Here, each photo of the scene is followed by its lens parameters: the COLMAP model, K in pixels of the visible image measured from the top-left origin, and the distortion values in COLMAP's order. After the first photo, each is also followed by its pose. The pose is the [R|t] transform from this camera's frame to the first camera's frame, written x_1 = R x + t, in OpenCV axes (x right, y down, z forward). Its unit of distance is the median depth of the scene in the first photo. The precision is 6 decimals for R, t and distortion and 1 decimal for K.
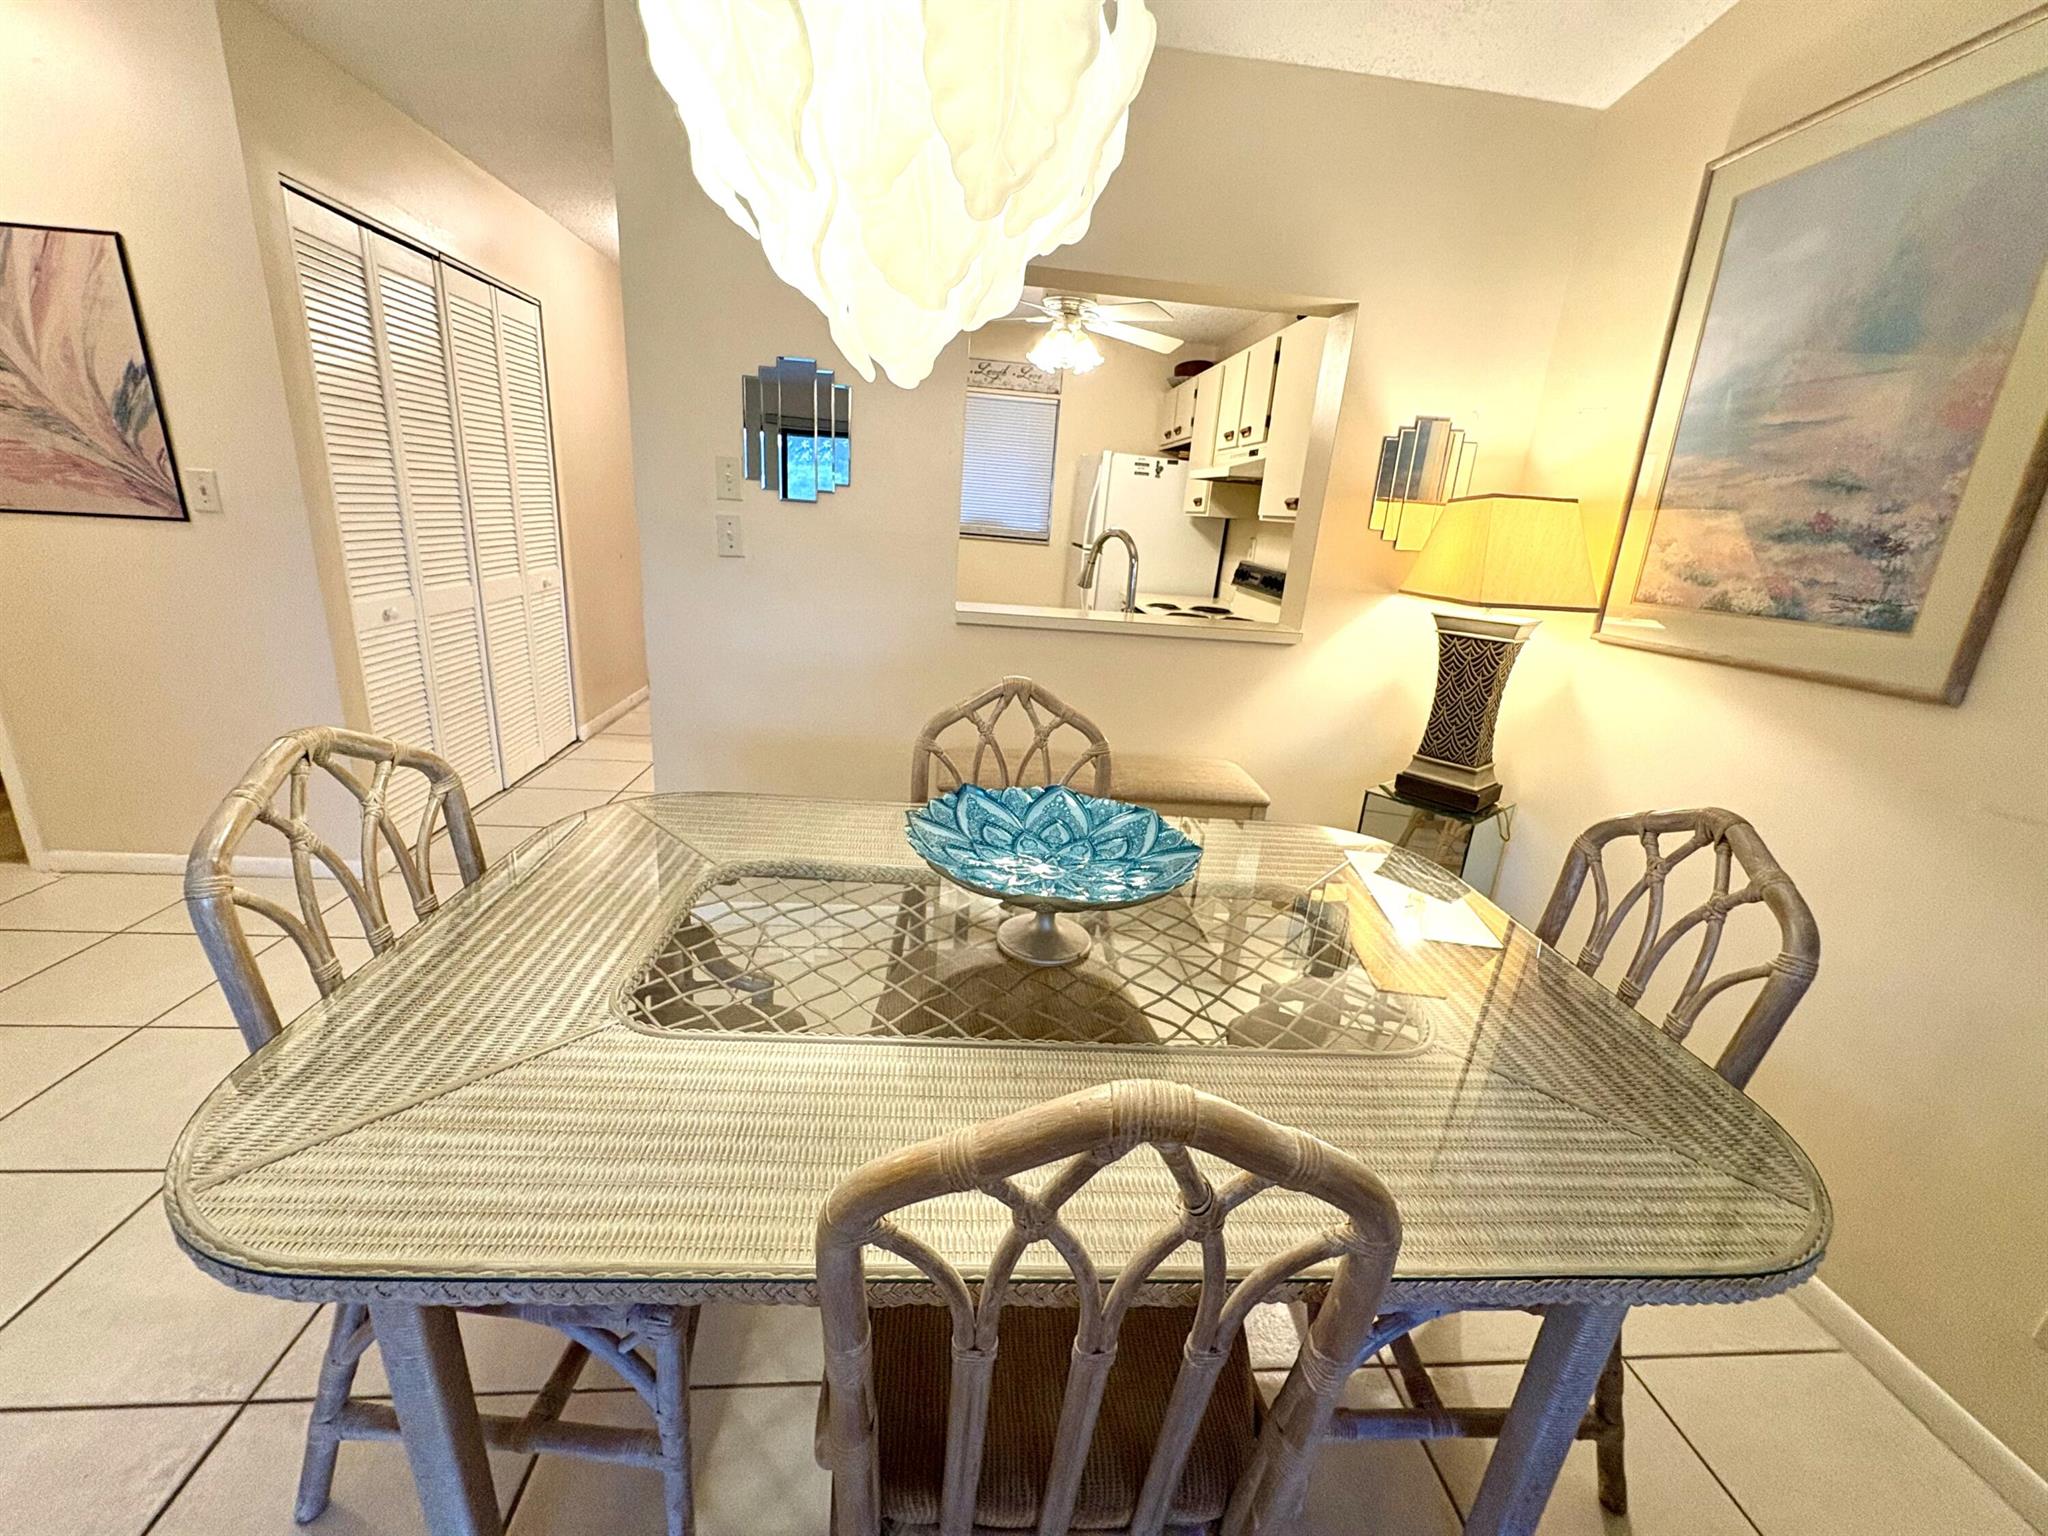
lens RADIAL K [[816.7, 0, 1021.1], [0, 816.7, 769.3], [0, 0, 1]] dist [0.000393, 0.000231]
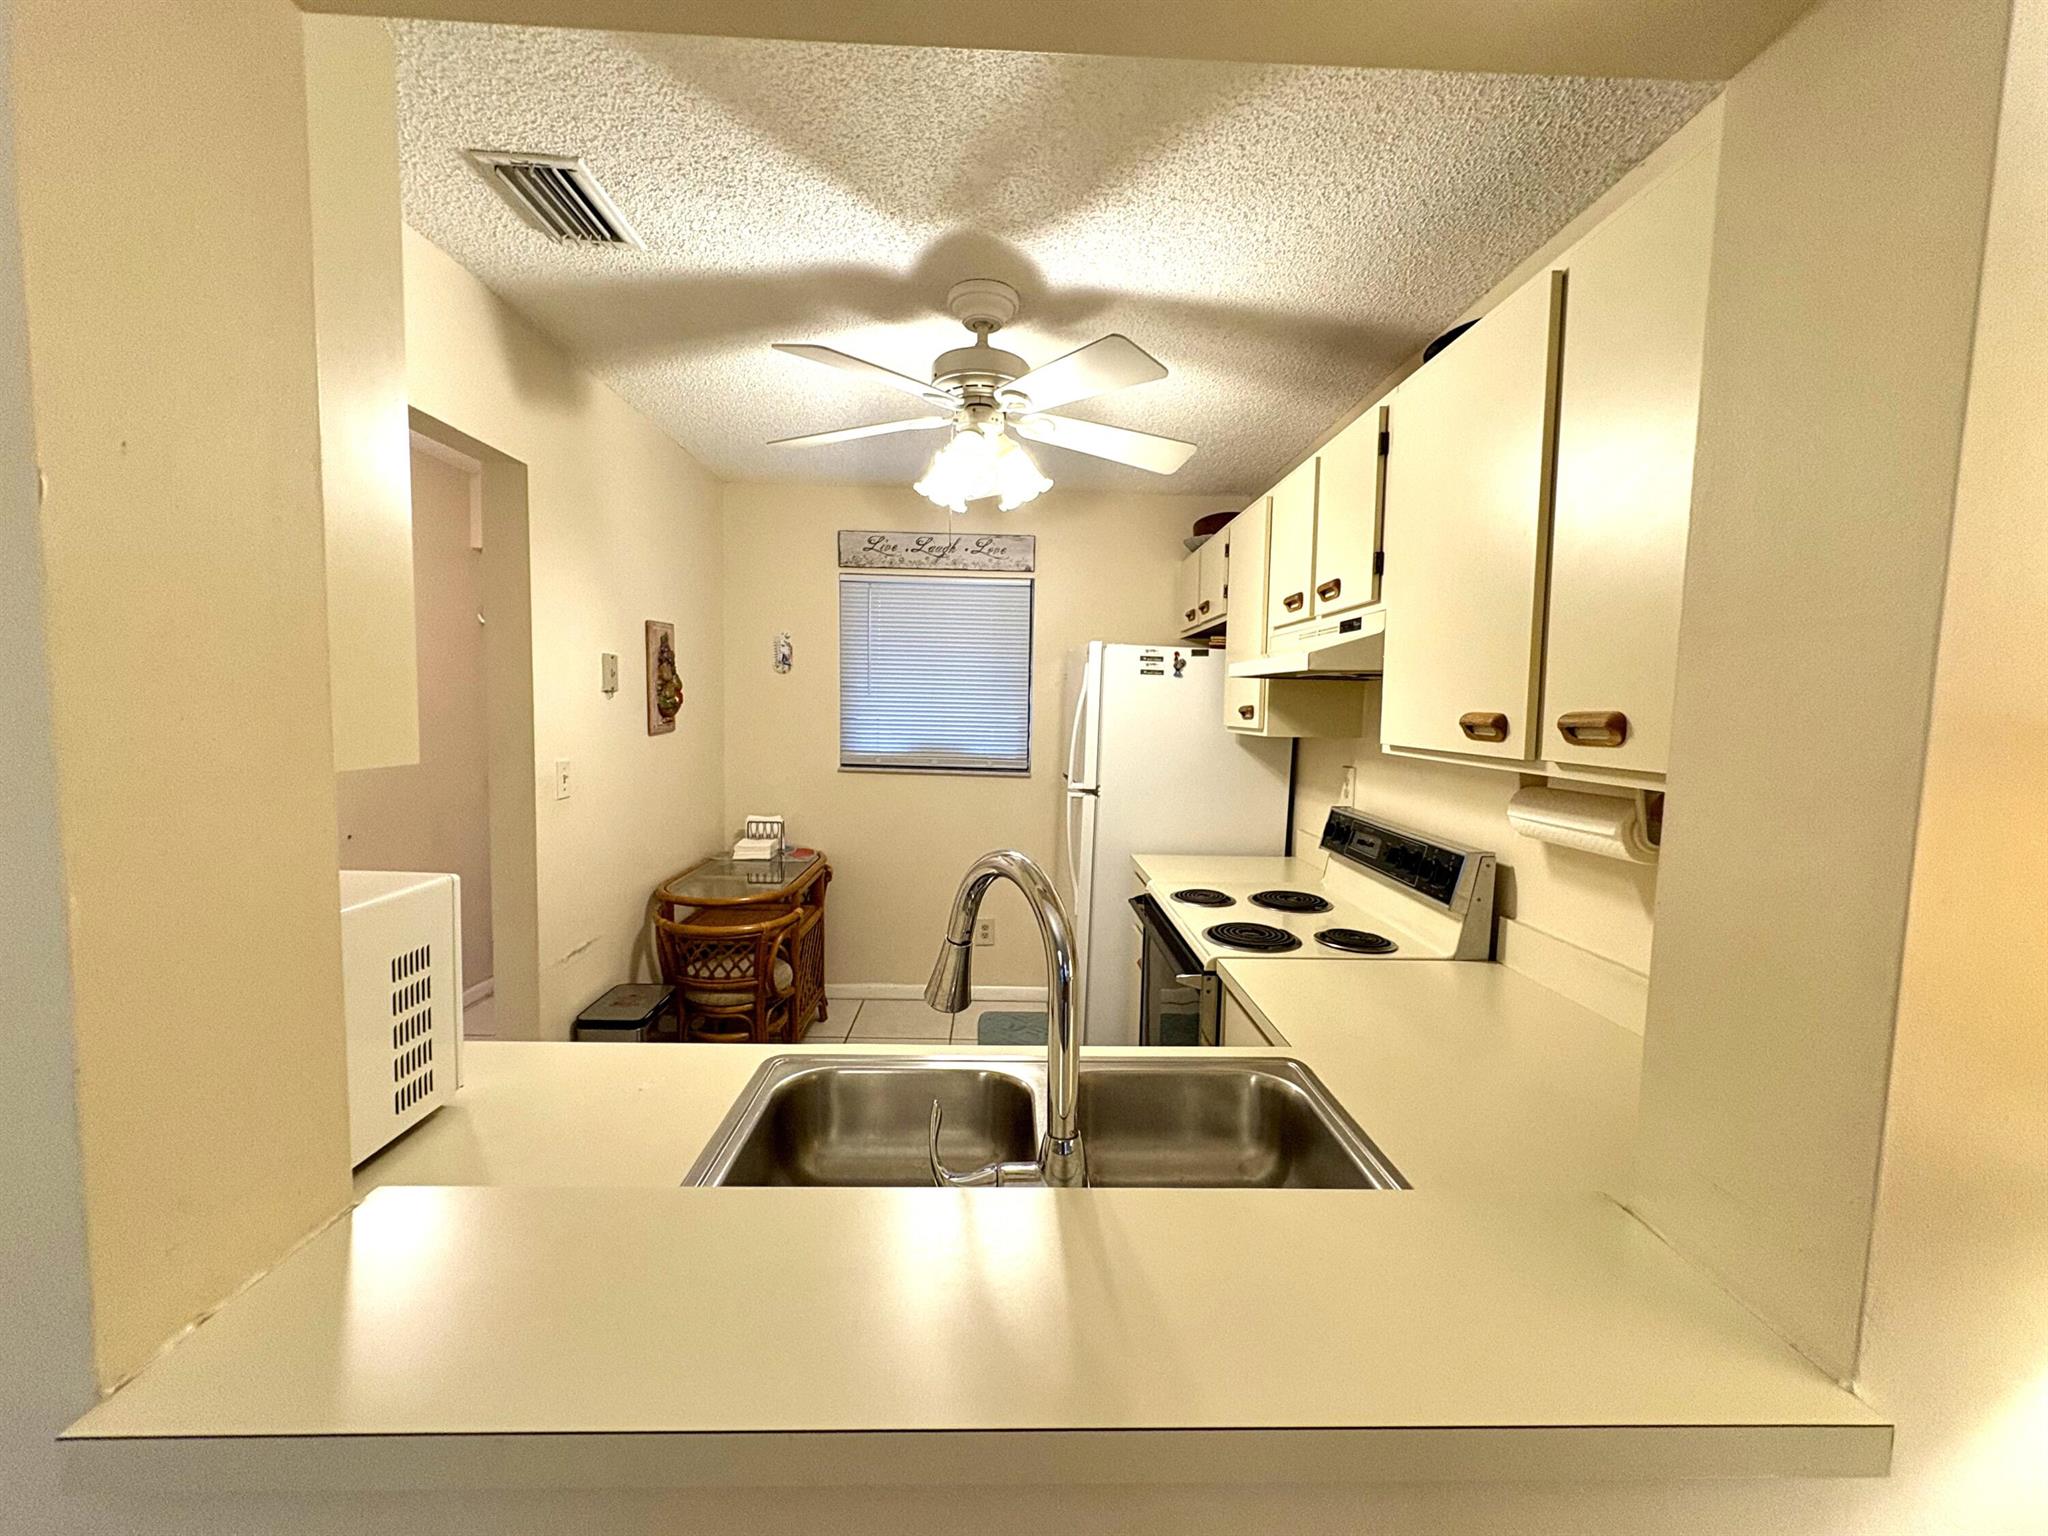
lens RADIAL K [[816.7, 0, 1022.7], [0, 816.7, 767.7], [0, 0, 1]] dist [0.000393, 0.000231]
pose [[0.997157, -0.047476, -0.058517, 0.172096], [0.032636, 0.972049, -0.232497, -0.309871], [0.067919, 0.229926, 0.970835, 0.838300]]
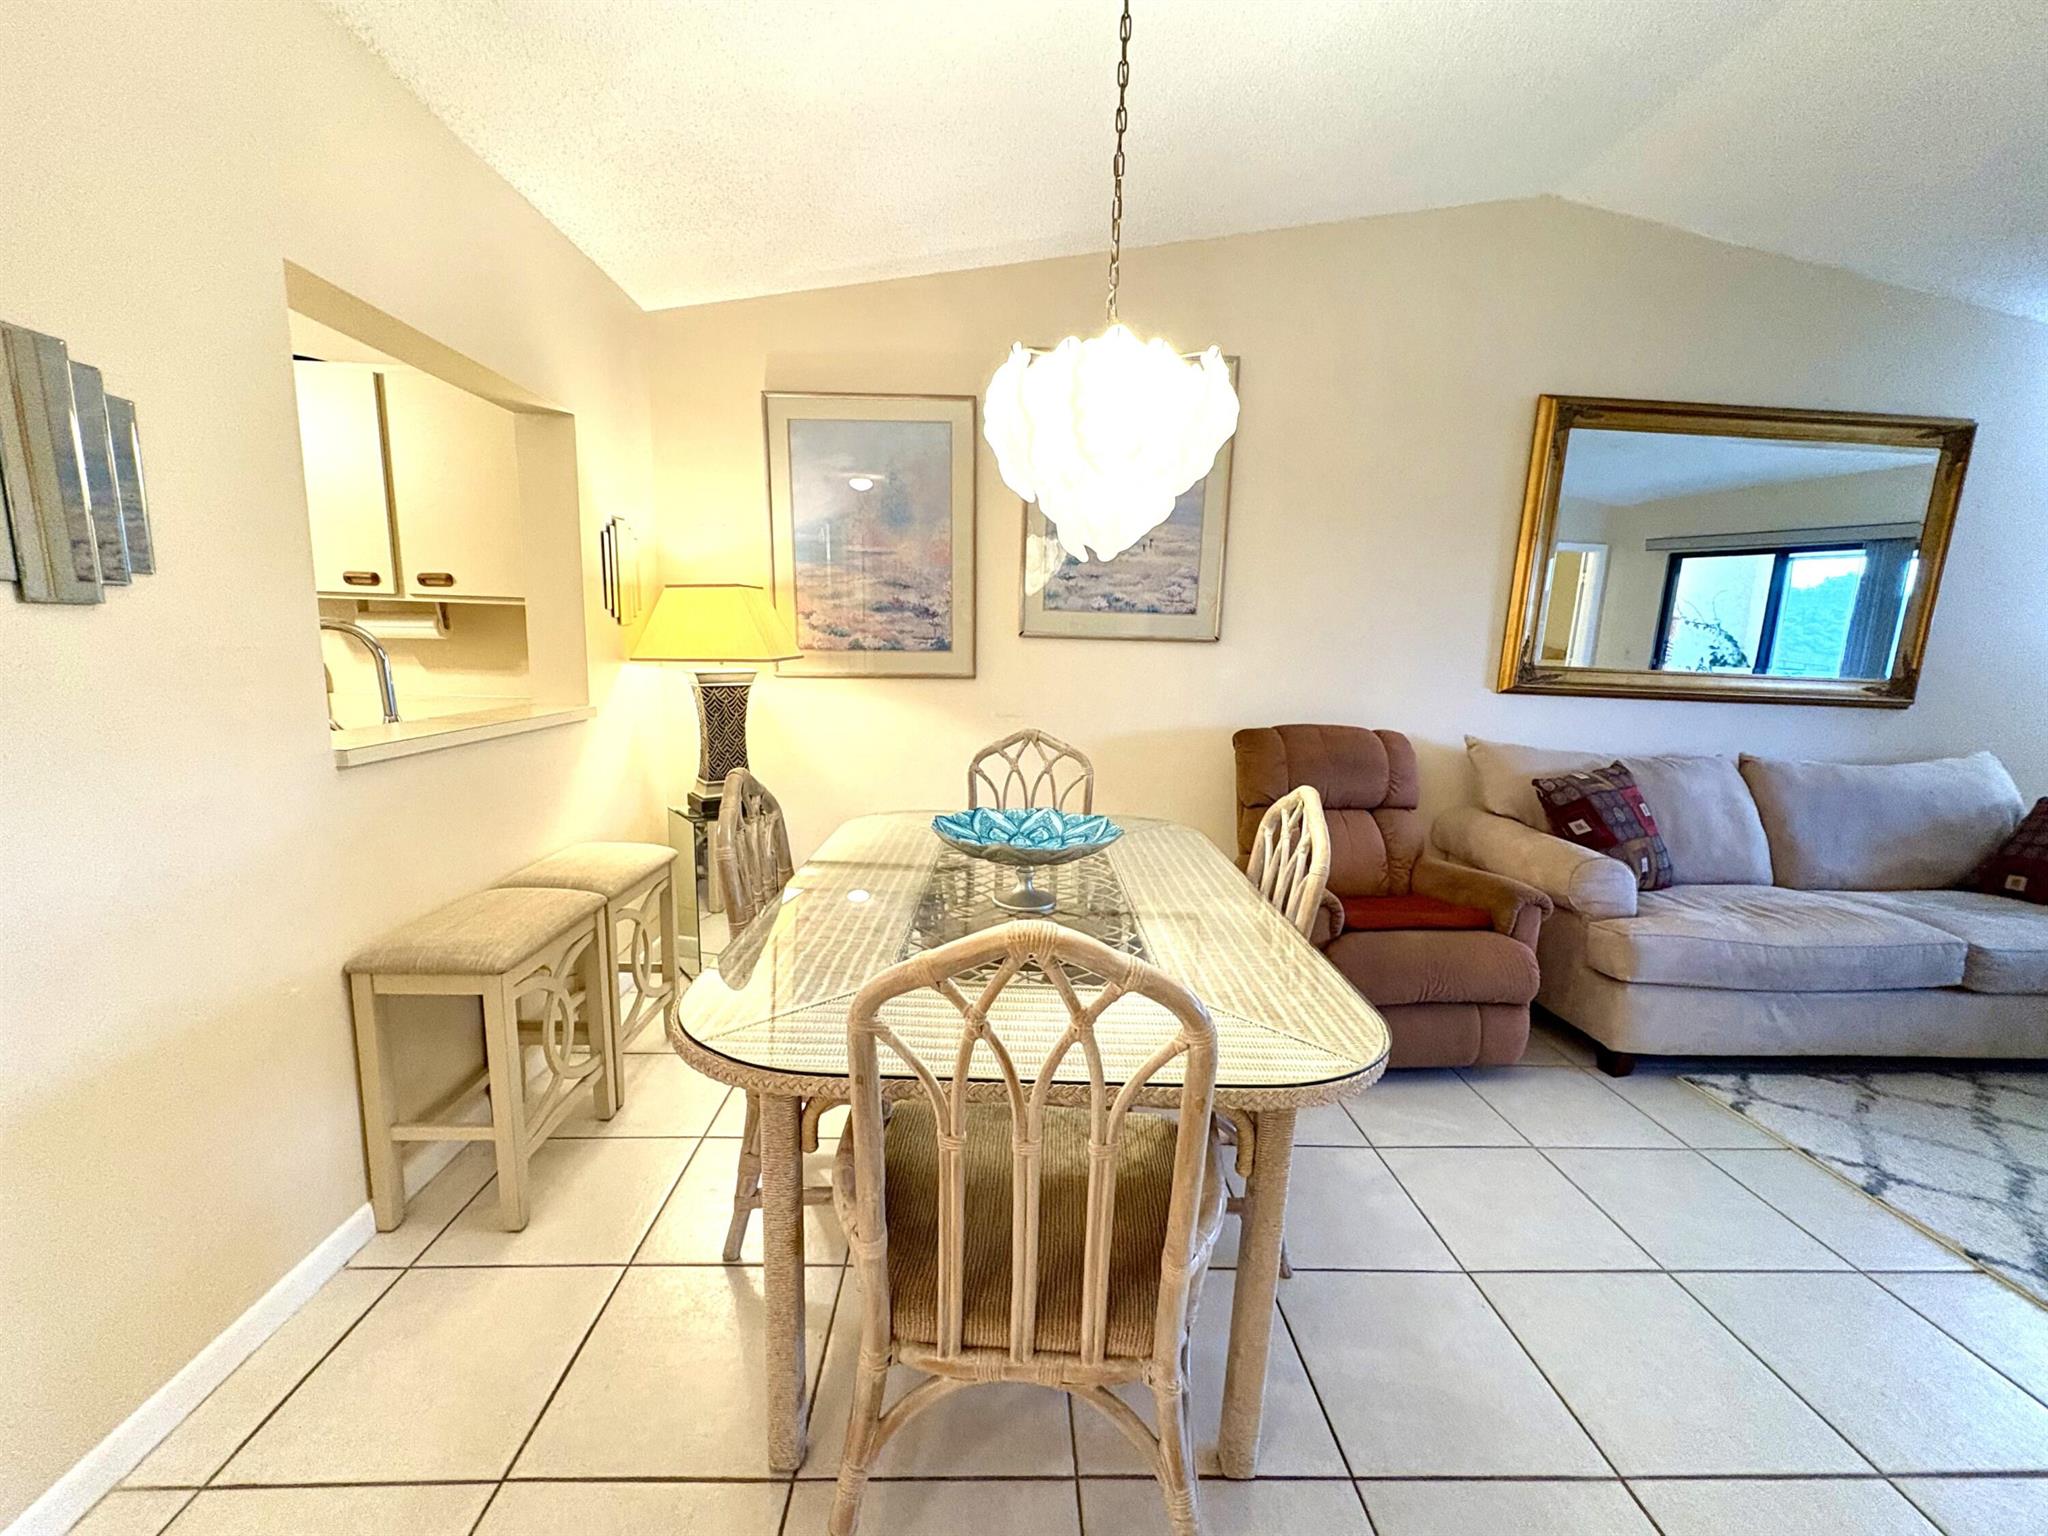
lens RADIAL K [[816.7, 0, 1024.2], [0, 816.7, 770.8], [0, 0, 1]] dist [0.000393, 0.000231]
pose [[0.053629, -0.234351, 0.970672, -0.752317], [0.277188, 0.937362, 0.210994, -0.174470], [-0.959318, 0.257743, 0.115229, 0.397238]]
